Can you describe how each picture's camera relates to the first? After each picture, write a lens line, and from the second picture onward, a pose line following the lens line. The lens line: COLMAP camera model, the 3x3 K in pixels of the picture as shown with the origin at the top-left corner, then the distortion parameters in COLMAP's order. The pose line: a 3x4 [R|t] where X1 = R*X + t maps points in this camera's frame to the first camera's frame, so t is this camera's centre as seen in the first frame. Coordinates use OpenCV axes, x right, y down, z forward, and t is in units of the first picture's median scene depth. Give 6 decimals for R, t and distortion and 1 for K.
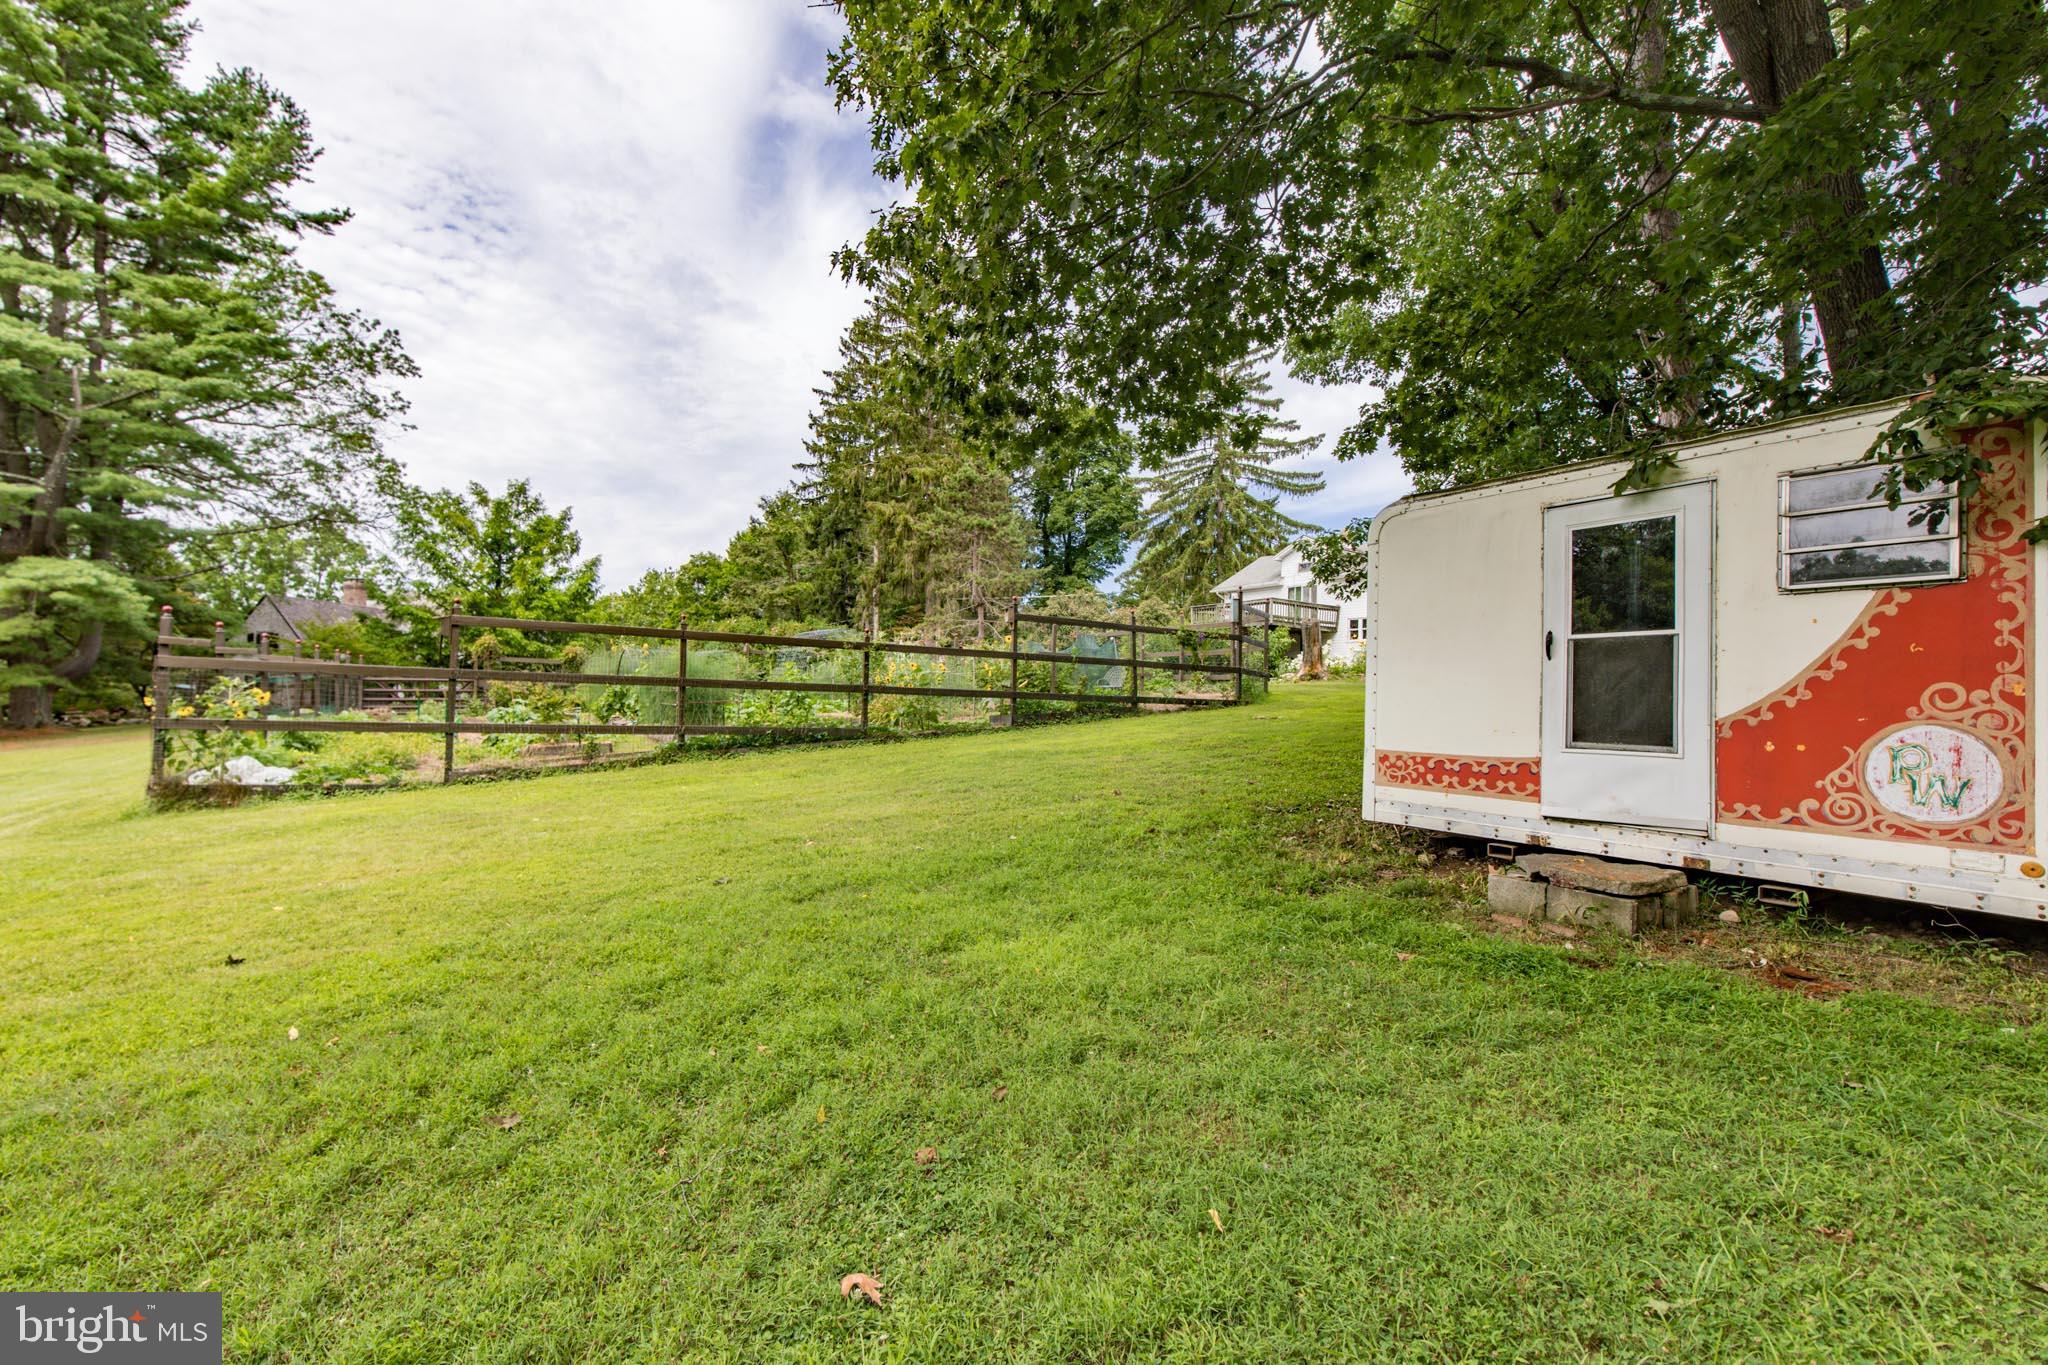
lens RADIAL K [[881.8, 0, 997.7], [0, 881.8, 665.1], [0, 0, 1]] dist [0.004670, -0.002646]
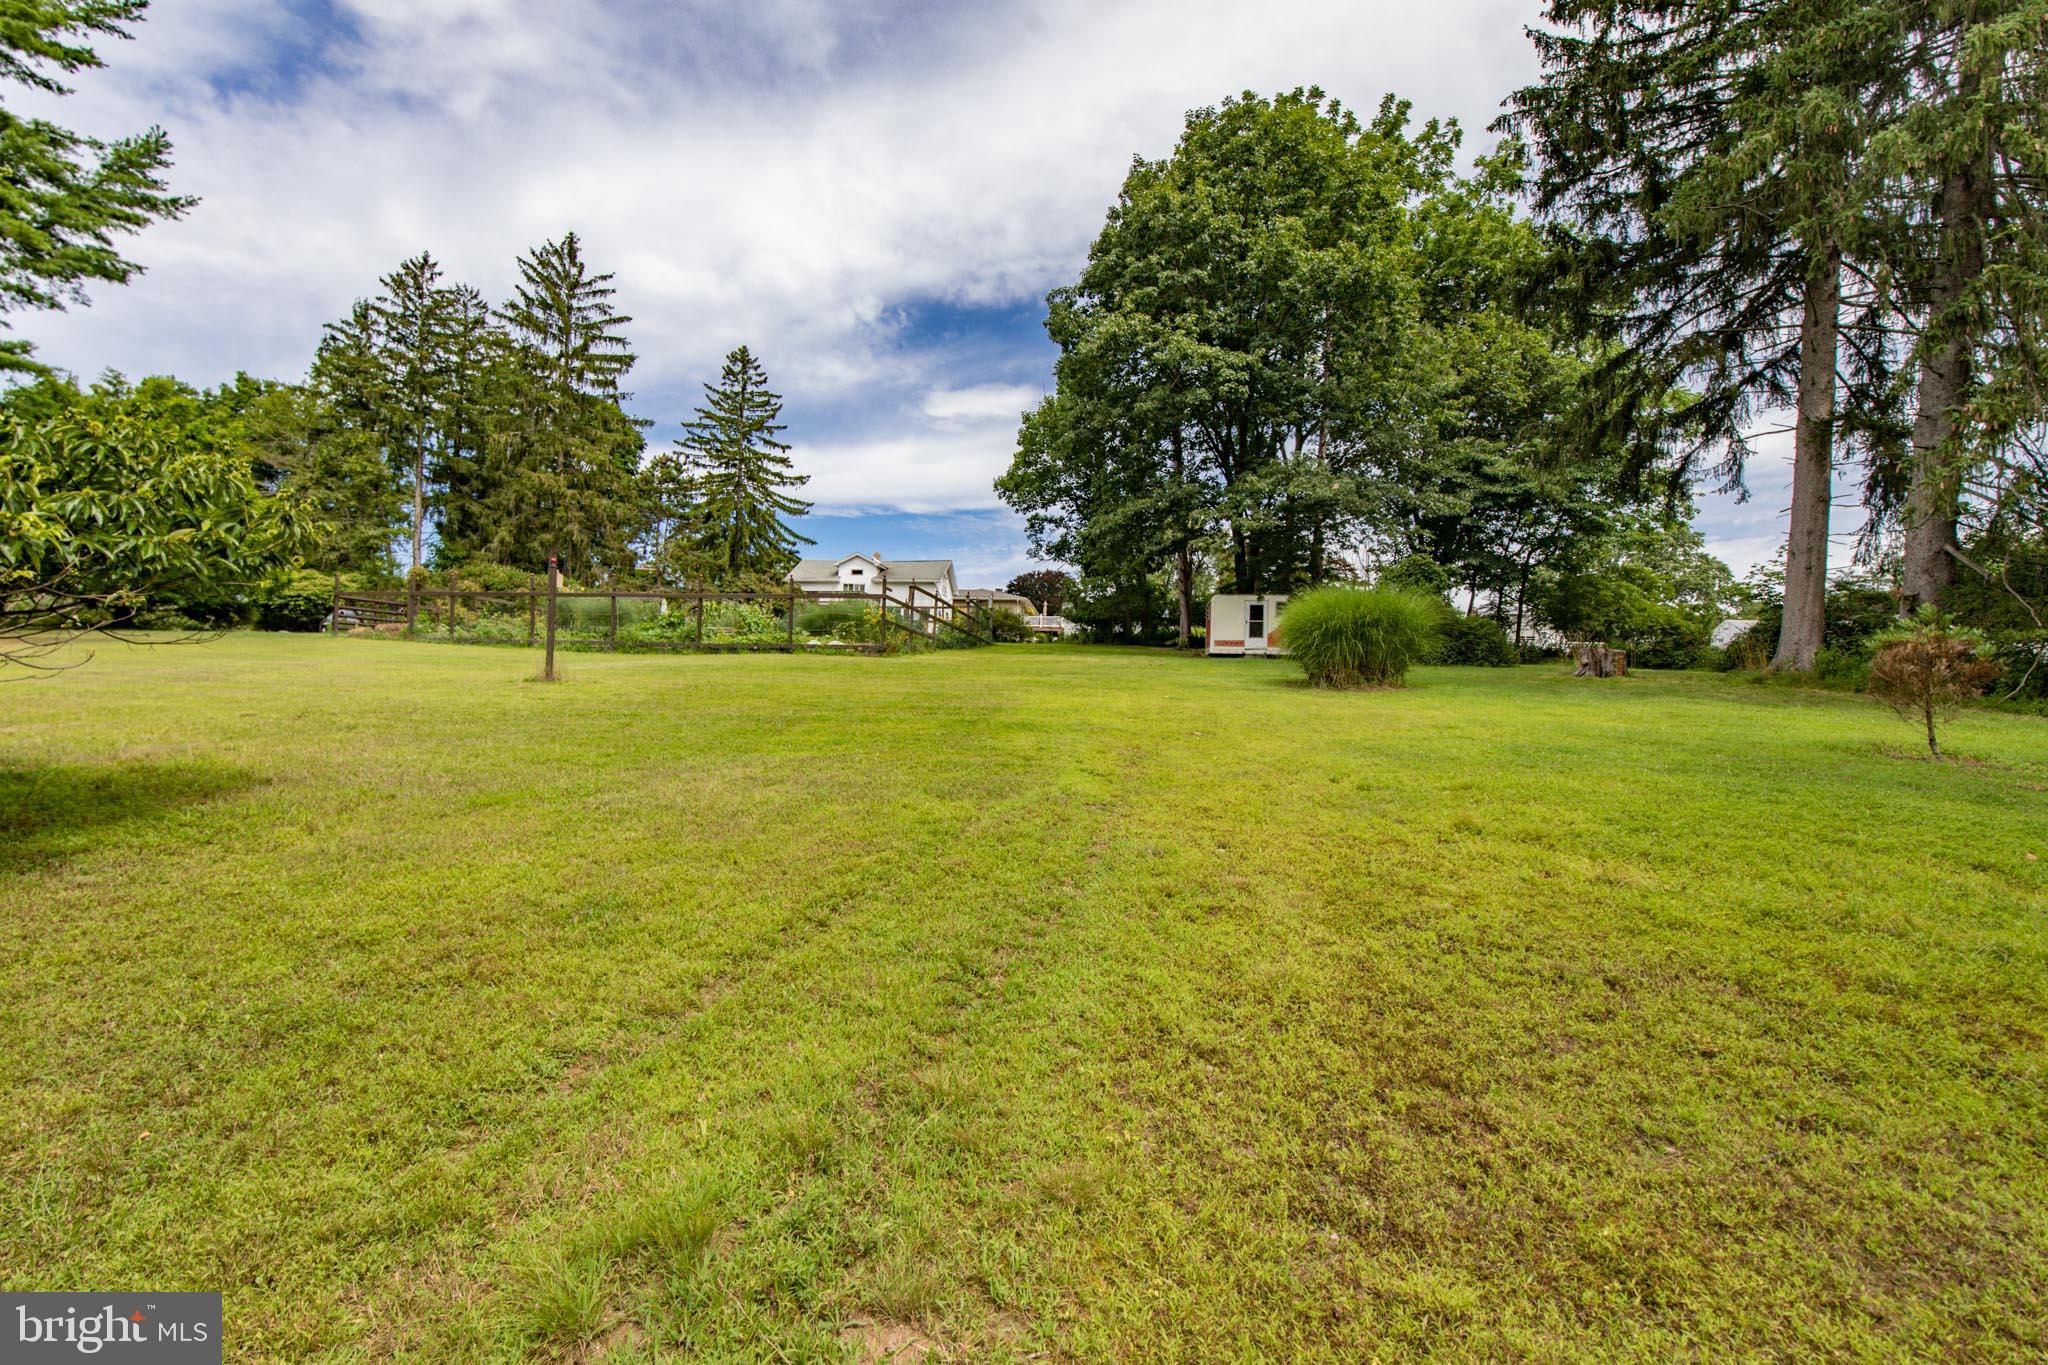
lens RADIAL K [[881.8, 0, 1028.5], [0, 881.8, 677.9], [0, 0, 1]] dist [0.004670, -0.002646]
pose [[0.604466, 0.004958, 0.796616, -4.730012], [-0.031166, 0.999362, 0.017429, 0.281037], [-0.796021, -0.035362, 0.604235, -1.413197]]
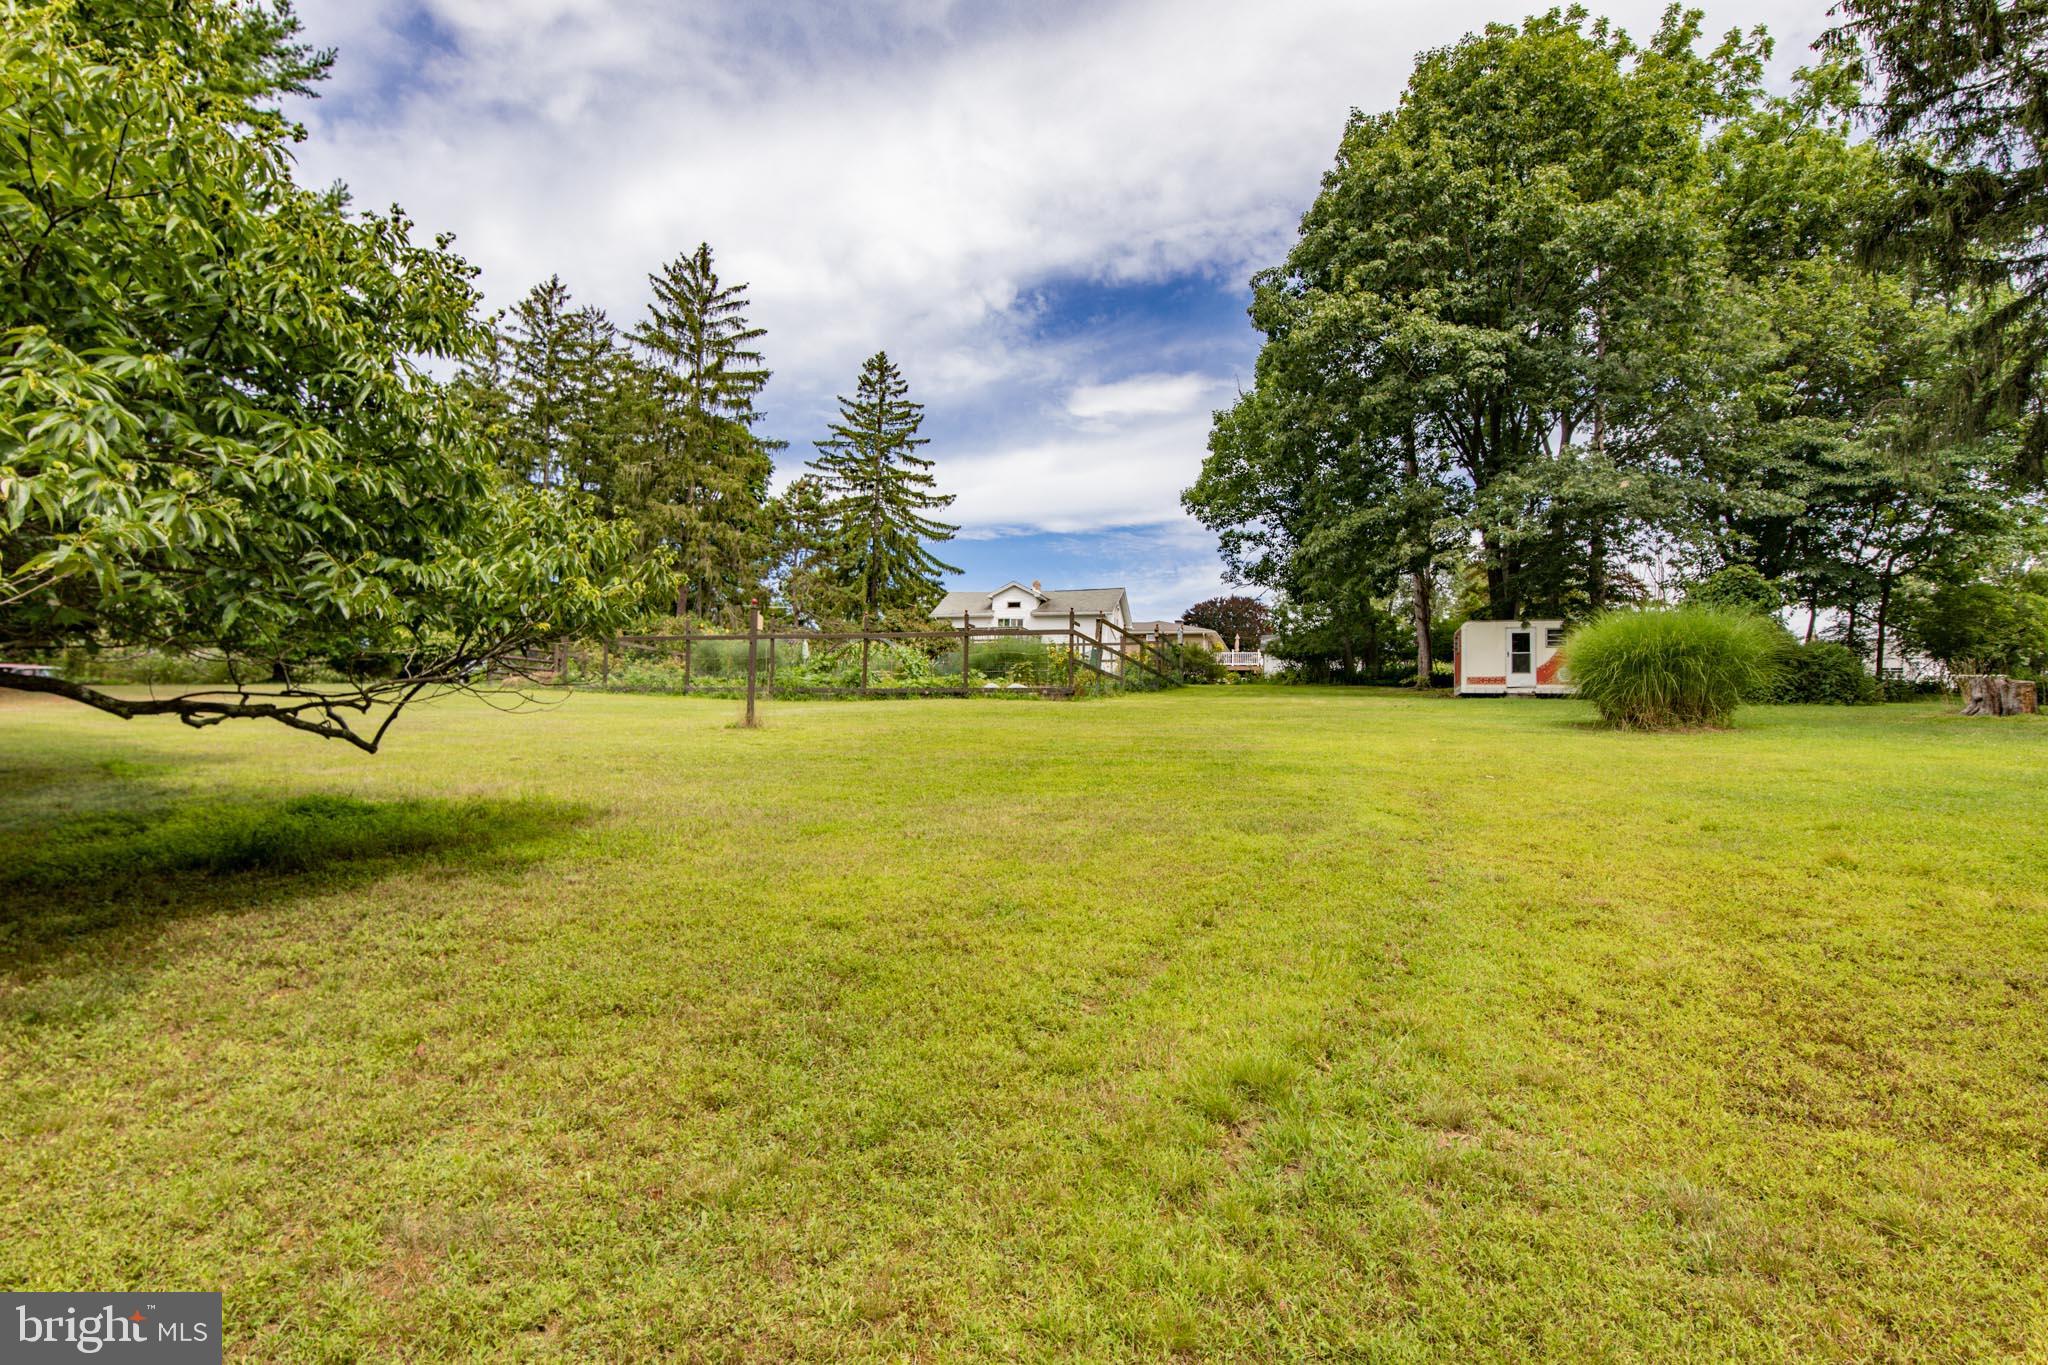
lens RADIAL K [[1091.8, 0, 1003.6], [0, 1091.8, 682.9], [0, 0, 1]] dist [-0.008732, -0.000737]
pose [[0.731082, 0.033168, 0.681483, -5.159926], [-0.023706, 0.999449, -0.023212, 0.318915], [-0.681877, 0.000814, 0.731466, -1.455623]]
